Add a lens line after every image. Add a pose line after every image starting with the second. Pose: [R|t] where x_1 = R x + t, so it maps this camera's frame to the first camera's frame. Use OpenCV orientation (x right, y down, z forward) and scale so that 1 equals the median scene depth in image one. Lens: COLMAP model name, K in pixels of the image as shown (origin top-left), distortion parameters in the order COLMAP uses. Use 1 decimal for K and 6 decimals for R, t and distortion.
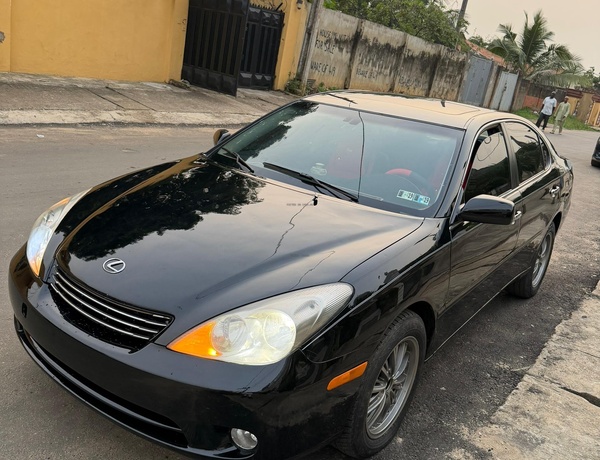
lens RADIAL K [[575.7, 0, 300.0], [0, 575.7, 230.0], [0, 0, 1]] dist [0.083874, -0.188508]
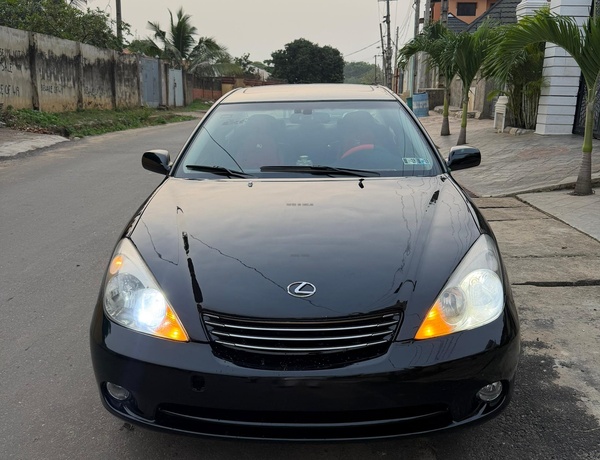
lens RADIAL K [[575.7, 0, 300.0], [0, 575.7, 230.0], [0, 0, 1]] dist [0.083874, -0.188508]
pose [[0.808511, -0.281299, 0.516896, -0.101344], [0.283945, 0.955822, 0.076029, -0.013109], [-0.515447, 0.085300, 0.852666, 0.027307]]
